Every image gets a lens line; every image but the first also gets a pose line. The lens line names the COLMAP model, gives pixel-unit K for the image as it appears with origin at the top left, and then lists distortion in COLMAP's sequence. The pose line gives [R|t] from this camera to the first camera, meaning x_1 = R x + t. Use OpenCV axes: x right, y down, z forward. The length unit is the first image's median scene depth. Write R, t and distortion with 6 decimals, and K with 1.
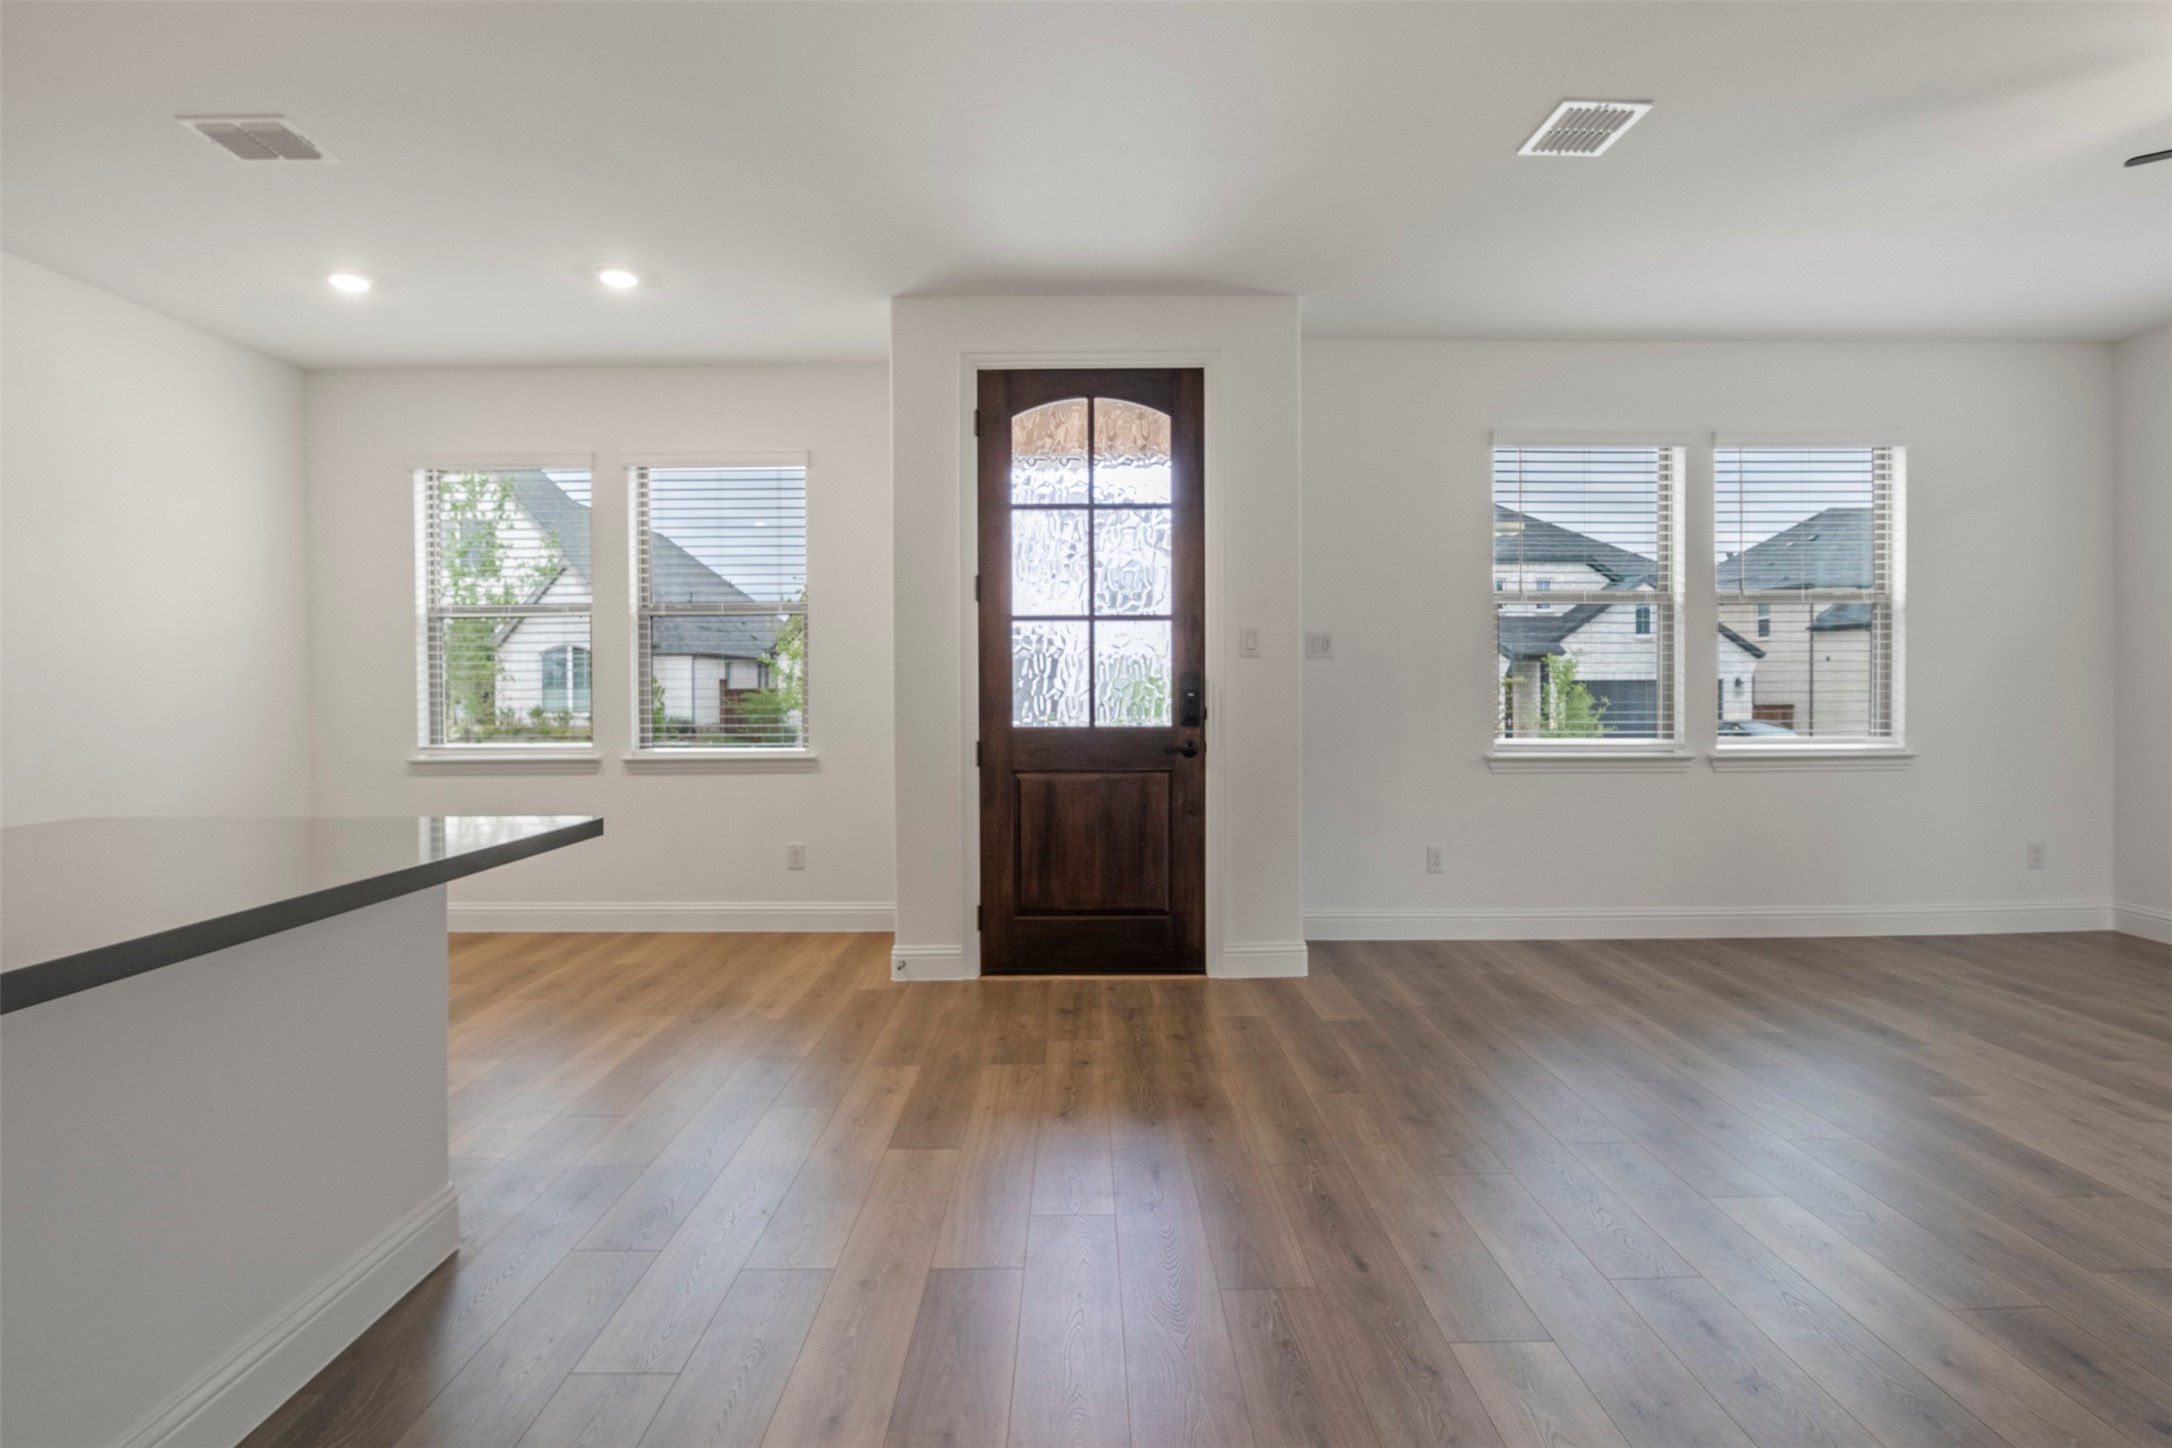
lens RADIAL K [[1090.8, 0, 1078.0], [0, 1090.8, 702.7], [0, 0, 1]] dist [-0.014262, -0.007838]
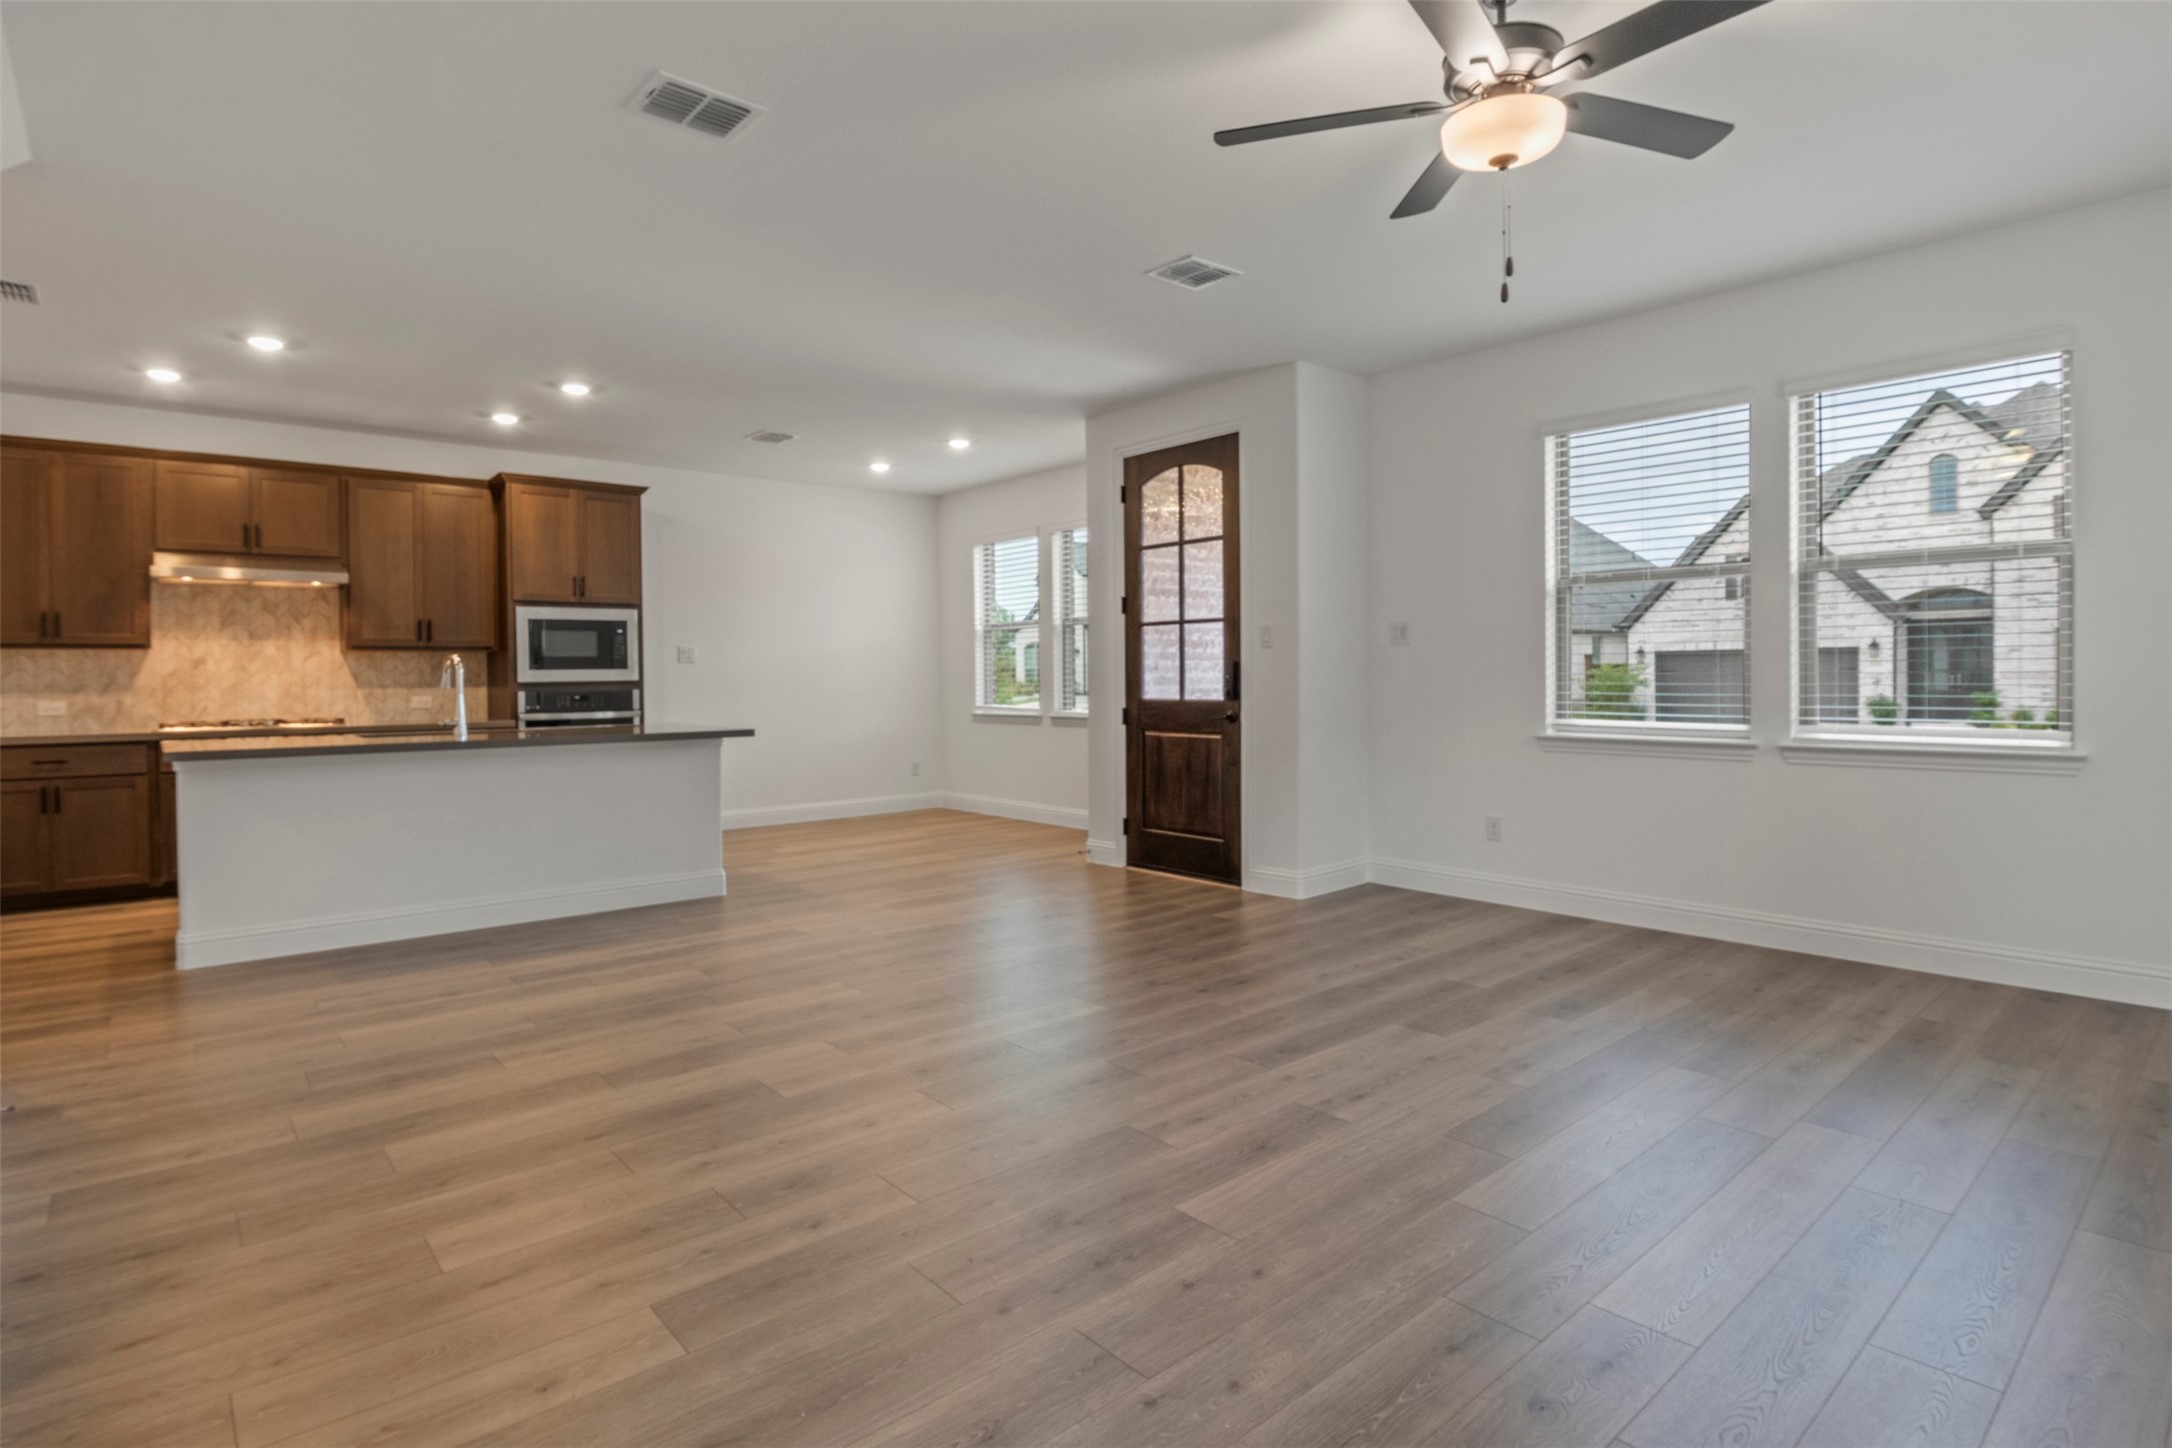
lens RADIAL K [[1090.8, 0, 1082.8], [0, 1090.8, 690.5], [0, 0, 1]] dist [-0.014262, -0.007838]
pose [[0.654602, 0.010039, -0.755907, 0.991133], [-0.000997, 0.999922, 0.012417, -0.007069], [0.755973, -0.007375, 0.654562, -0.020568]]
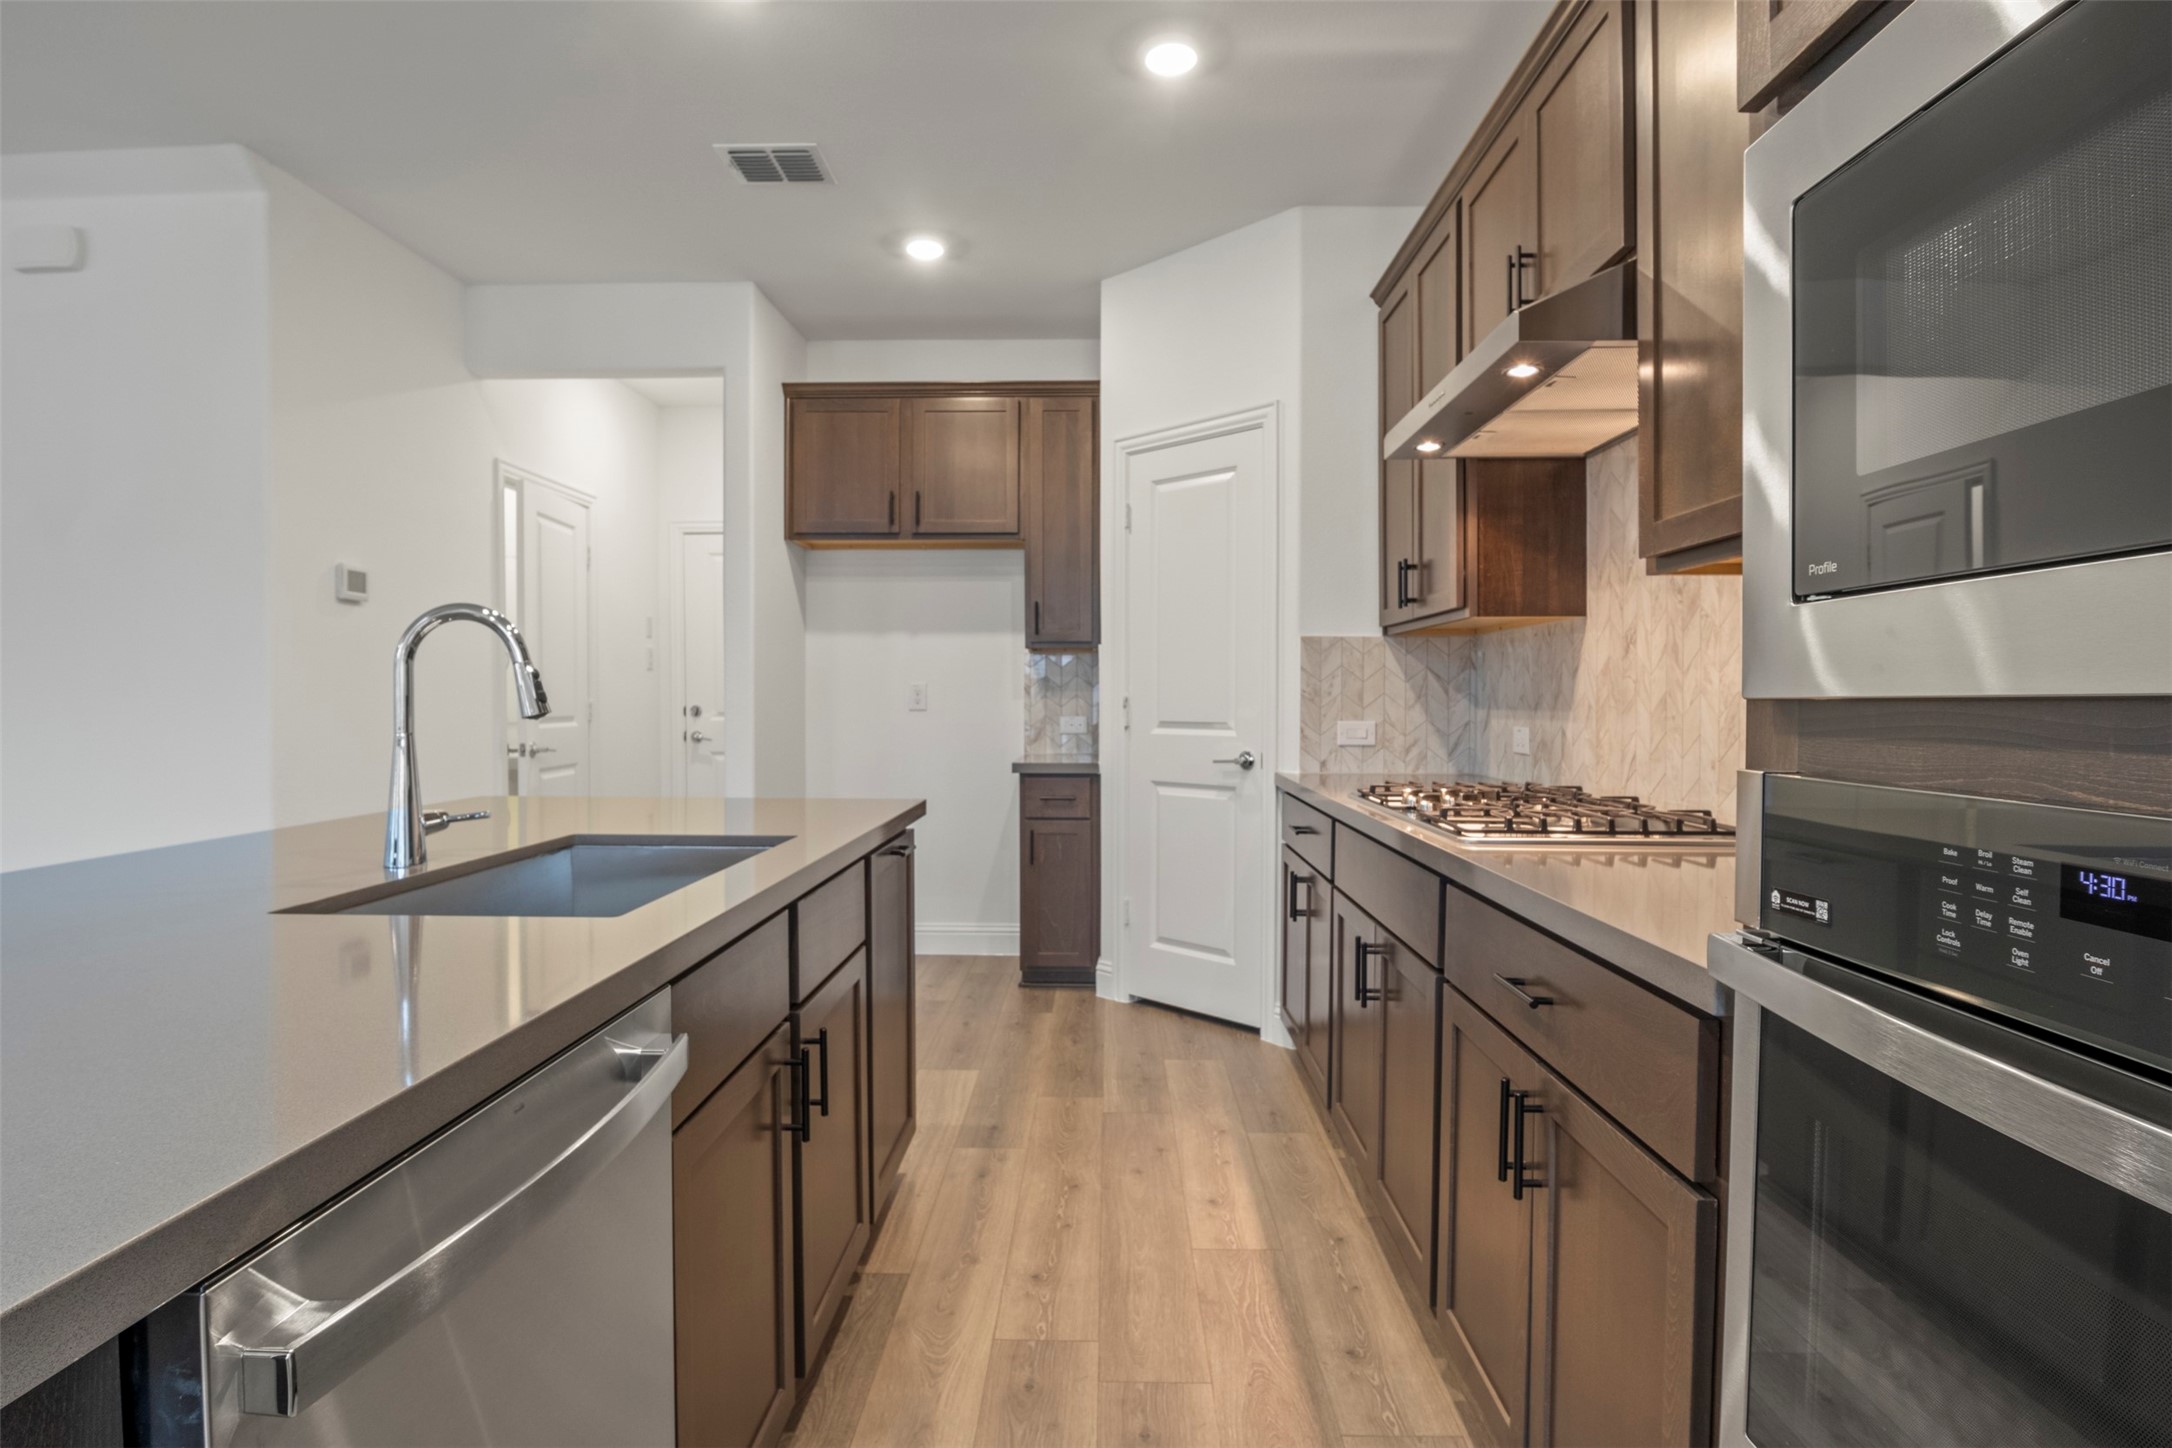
lens RADIAL K [[1090.8, 0, 1080.1], [0, 1090.8, 715.2], [0, 0, 1]] dist [-0.014262, -0.007838]
pose [[-0.999781, 0.004561, 0.020407, -0.584890], [0.005061, 0.999687, 0.024507, -0.001695], [-0.020289, 0.024605, -0.999491, 0.598234]]
